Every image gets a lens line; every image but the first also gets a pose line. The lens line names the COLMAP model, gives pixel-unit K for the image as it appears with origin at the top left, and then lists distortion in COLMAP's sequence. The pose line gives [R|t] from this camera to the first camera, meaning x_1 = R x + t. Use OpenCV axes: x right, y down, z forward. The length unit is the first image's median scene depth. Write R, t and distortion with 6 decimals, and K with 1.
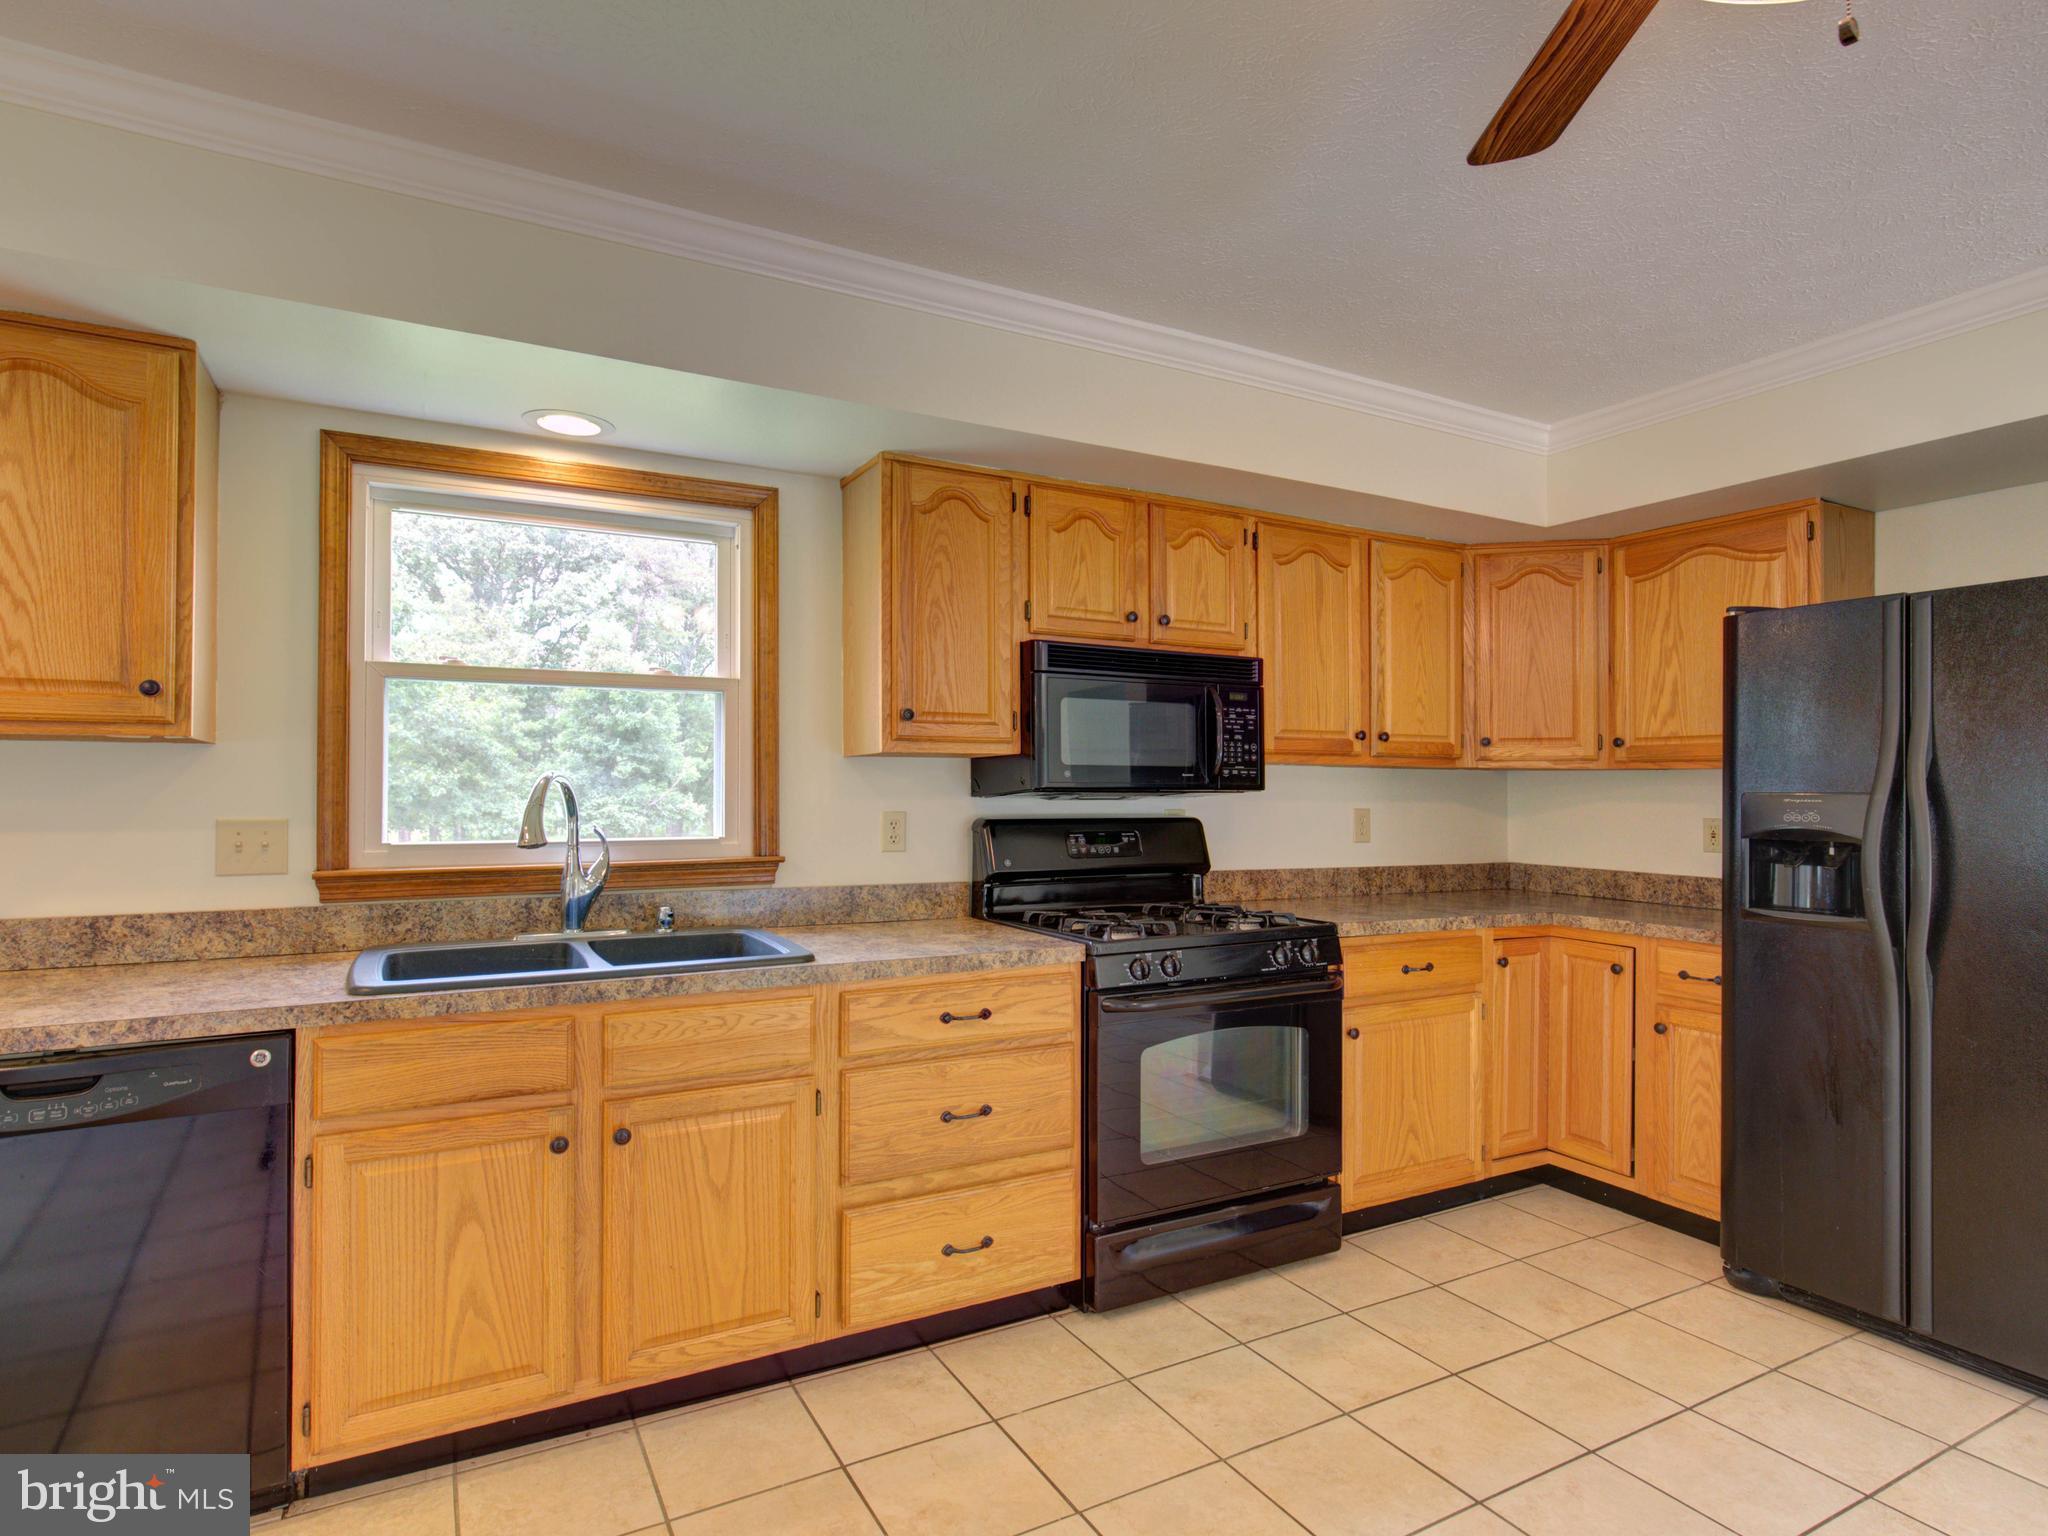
lens RADIAL K [[1095.6, 0, 1011.2], [0, 1095.6, 770.6], [0, 0, 1]] dist [-0.000725, 0.001357]
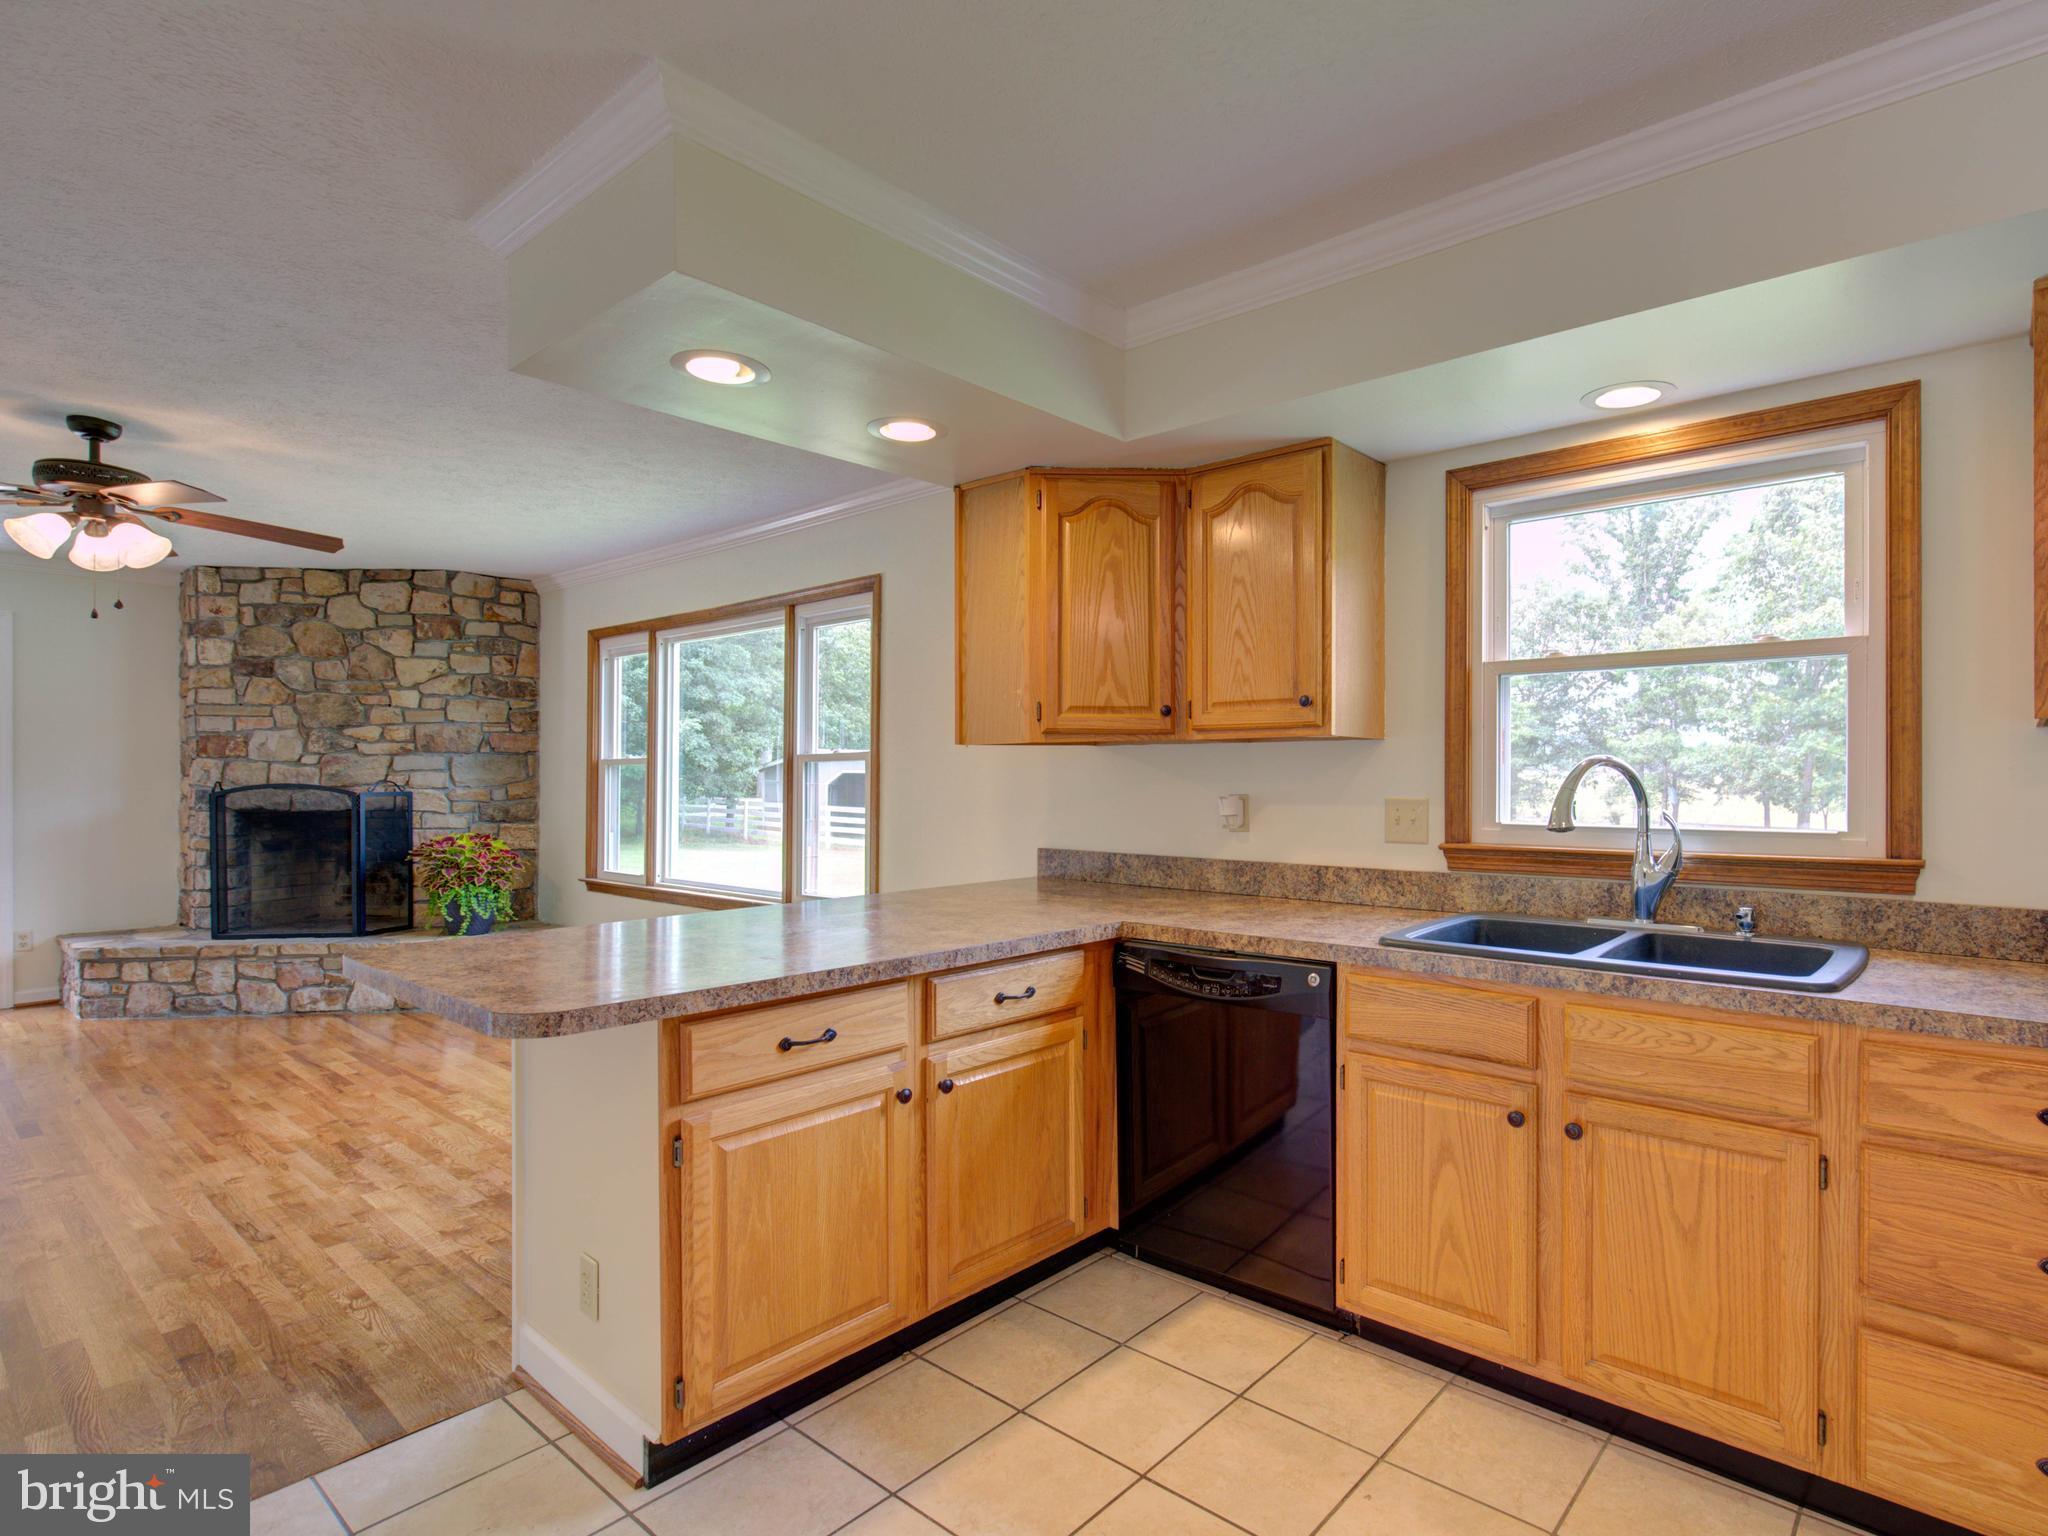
lens RADIAL K [[1082.0, 0, 1171.7], [0, 1082.0, 782.2], [0, 0, 1]] dist [-0.001087, -0.000026]
pose [[0.391181, 0.002630, -0.920310, 0.300282], [0.016669, 0.999812, 0.009942, 0.007643], [0.920163, -0.019230, 0.391063, 0.236455]]
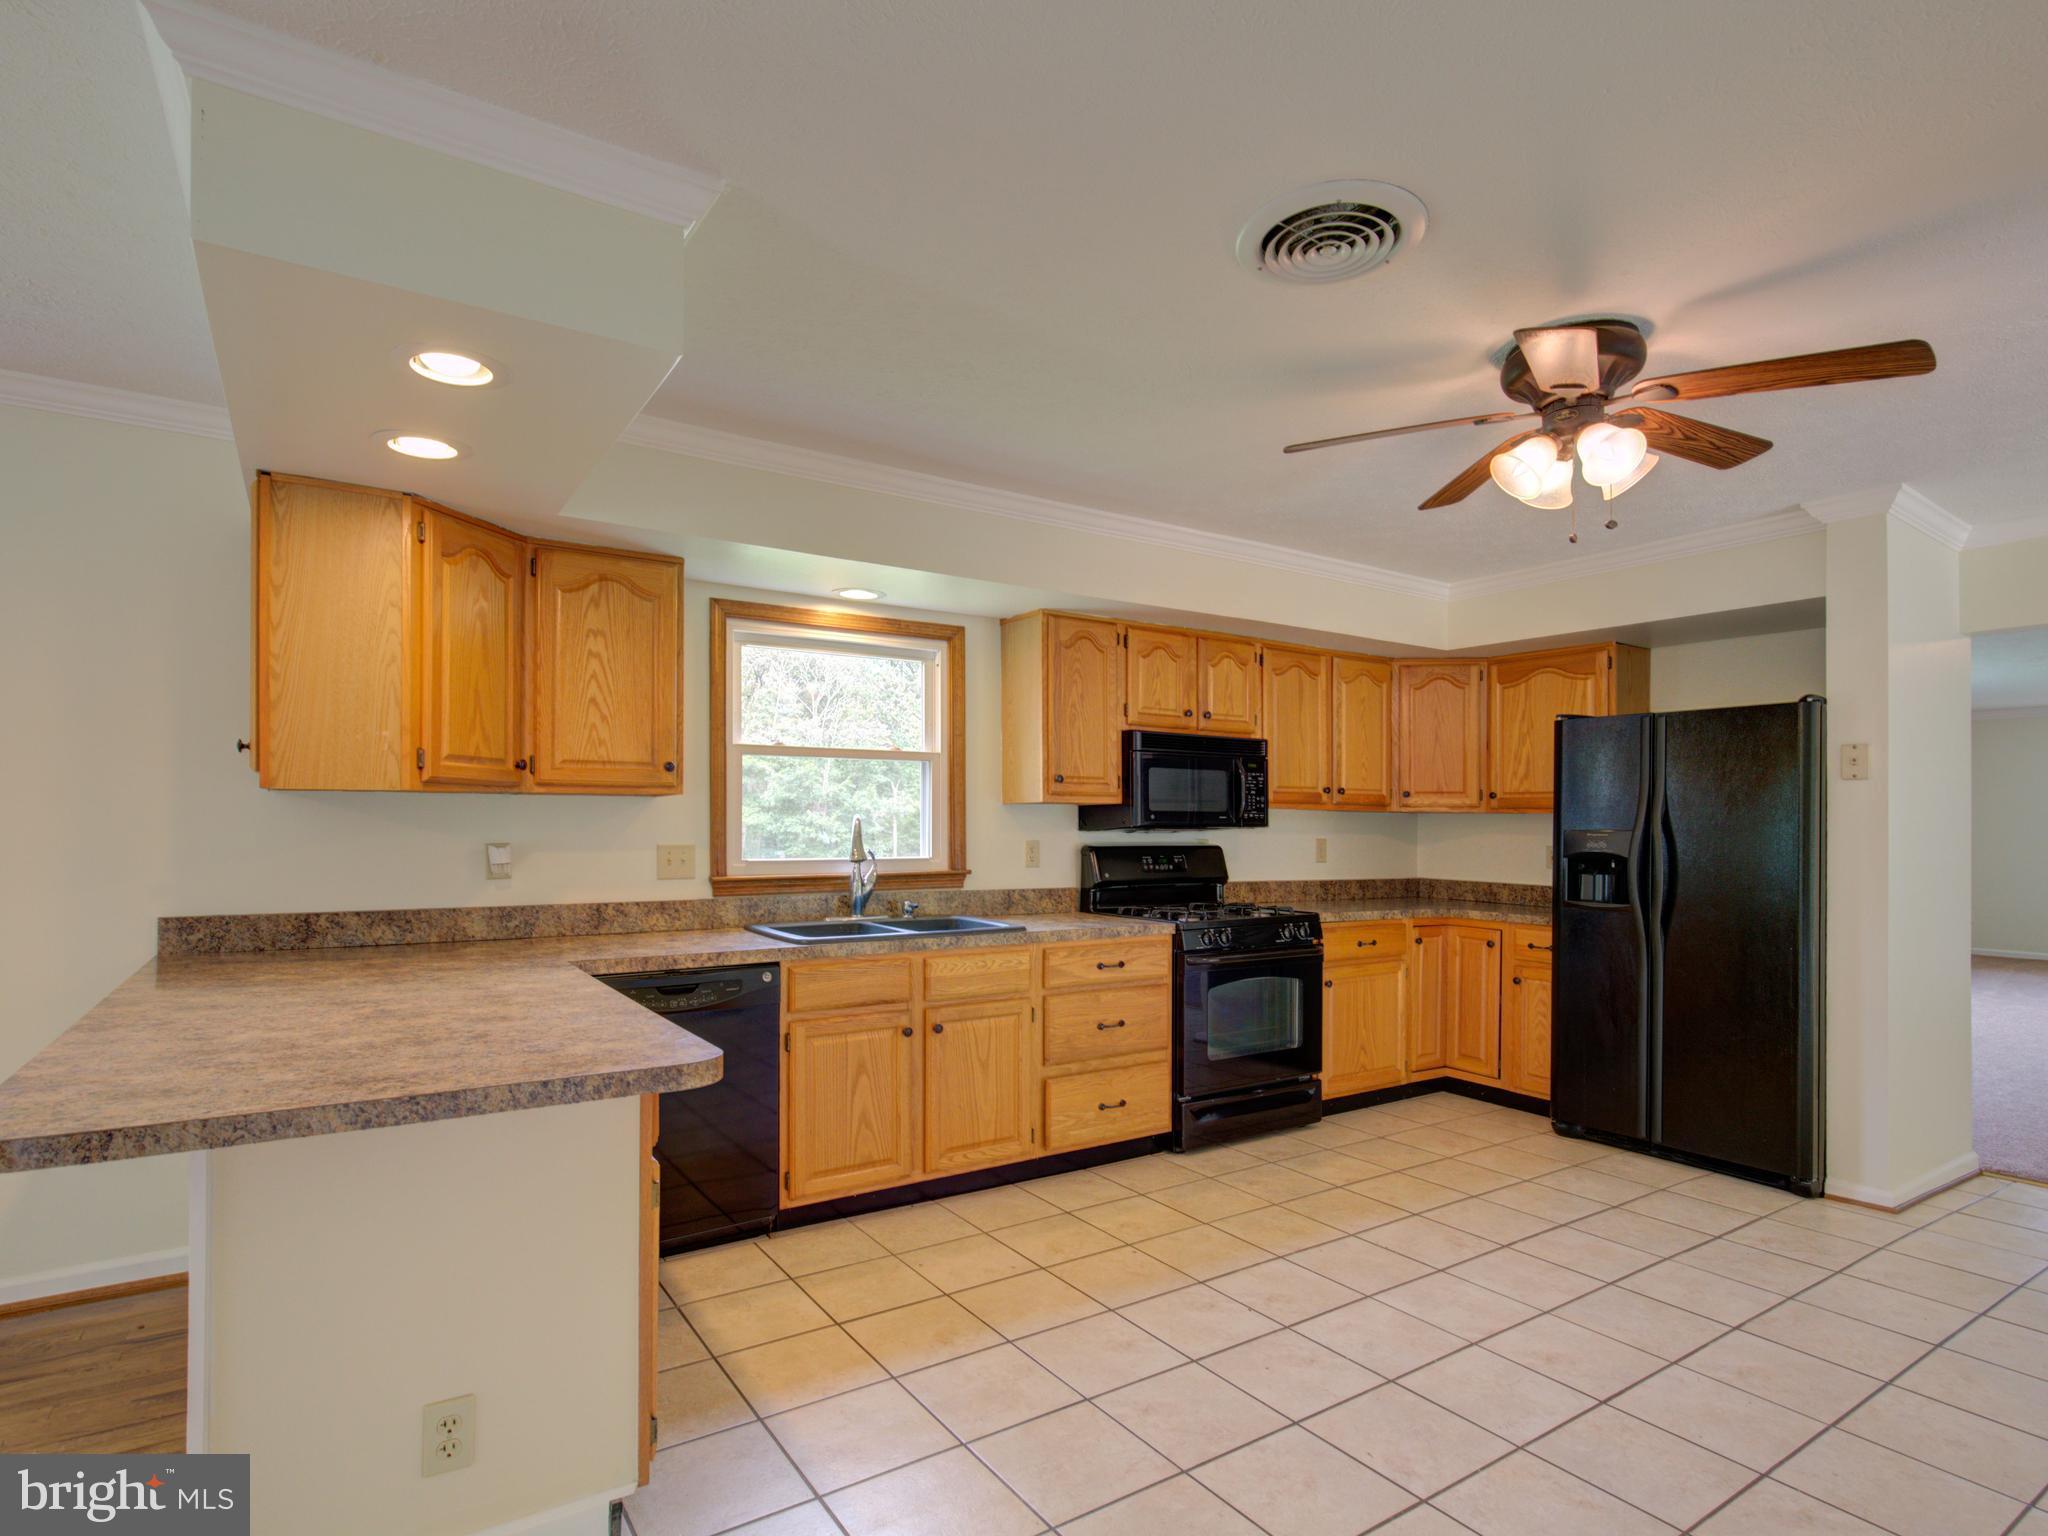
lens RADIAL K [[1123.2, 0, 1019.9], [0, 1123.2, 806.7], [0, 0, 1]] dist [-0.000476, 0.000141]
pose [[0.994621, 0.004697, 0.103476, -0.319745], [-0.005048, 0.999982, 0.003136, -0.015686], [-0.103460, -0.003641, 0.994627, -0.595717]]
